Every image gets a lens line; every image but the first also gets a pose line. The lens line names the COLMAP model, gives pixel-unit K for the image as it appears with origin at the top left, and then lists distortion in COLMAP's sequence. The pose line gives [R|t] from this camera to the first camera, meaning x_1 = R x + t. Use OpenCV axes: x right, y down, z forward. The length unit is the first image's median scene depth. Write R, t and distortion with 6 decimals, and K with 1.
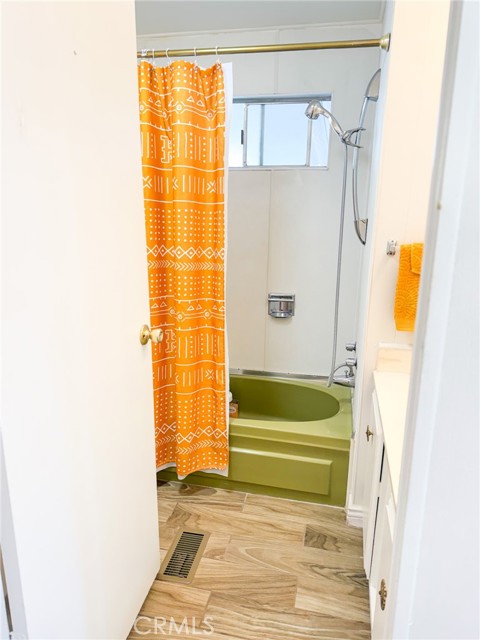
lens RADIAL K [[442.7, 0, 245.7], [0, 442.7, 318.4], [0, 0, 1]] dist [0.020617, -0.033224]
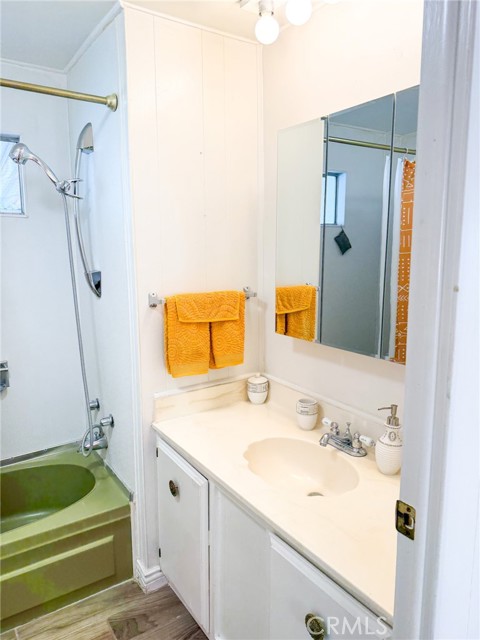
lens RADIAL K [[442.7, 0, 243.1], [0, 442.7, 318.3], [0, 0, 1]] dist [0.020617, -0.033224]
pose [[0.690052, -0.132347, 0.711557, -0.213067], [0.190984, 0.981590, -0.002640, -0.062007], [-0.698107, 0.137718, 0.702624, 0.115817]]
